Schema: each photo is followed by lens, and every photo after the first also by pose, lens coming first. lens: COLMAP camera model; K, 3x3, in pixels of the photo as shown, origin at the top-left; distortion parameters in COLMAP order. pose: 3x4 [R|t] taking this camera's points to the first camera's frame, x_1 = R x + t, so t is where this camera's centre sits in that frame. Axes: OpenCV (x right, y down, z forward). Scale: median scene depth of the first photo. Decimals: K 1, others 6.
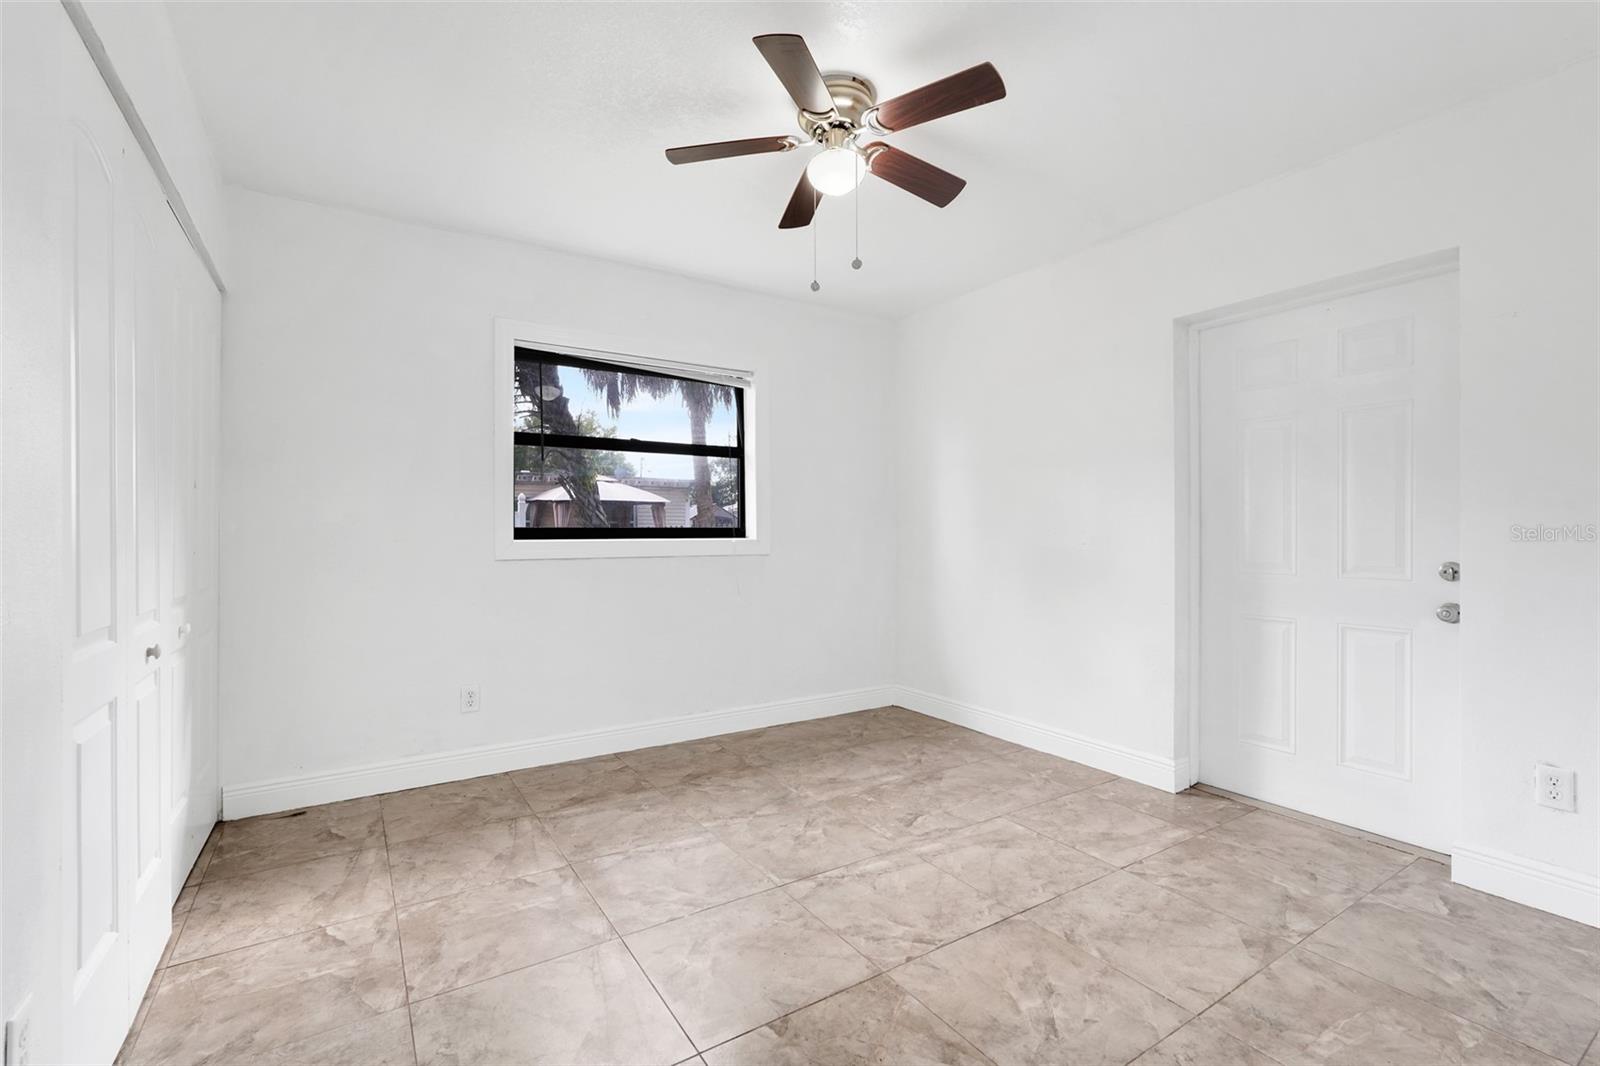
lens RADIAL K [[707.3, 0, 799.7], [0, 707.3, 532.9], [0, 0, 1]] dist [-0.014114, 0.006213]
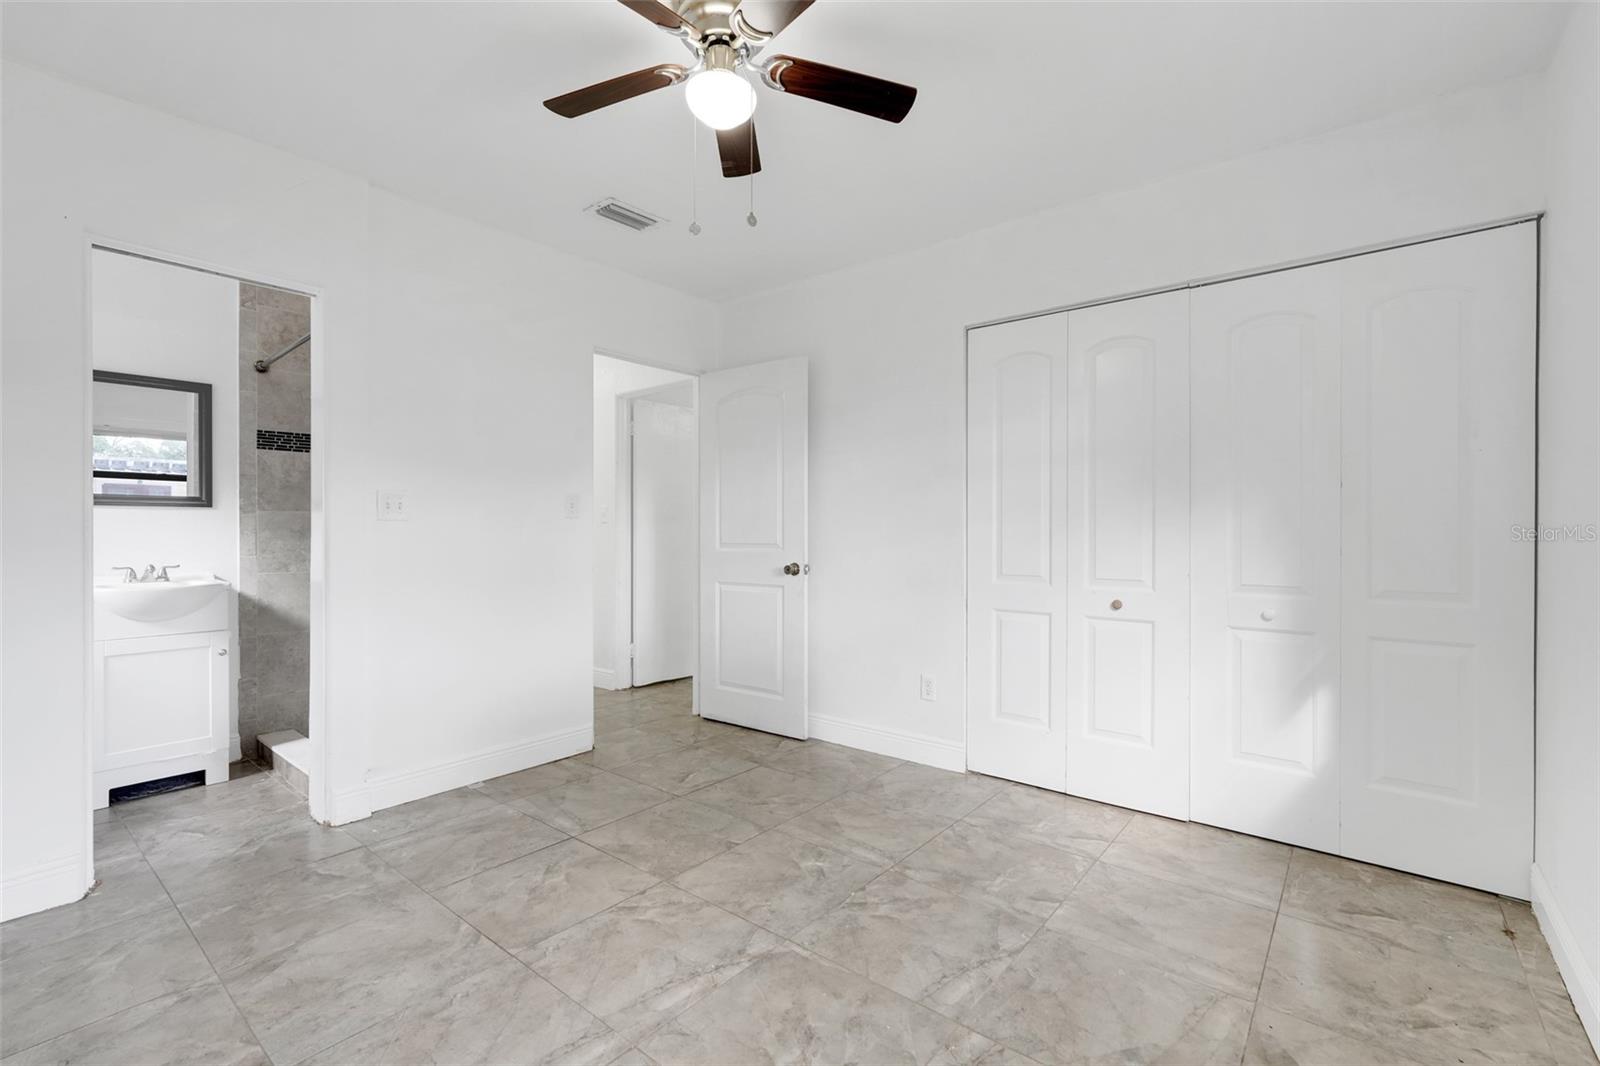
lens RADIAL K [[707.3, 0, 802.5], [0, 707.3, 534.5], [0, 0, 1]] dist [-0.014114, 0.006213]
pose [[-0.952027, 0.000694, -0.306014, 0.231038], [-0.001129, 0.999983, 0.005781, -0.002039], [0.306013, 0.005849, -0.952009, 1.944207]]
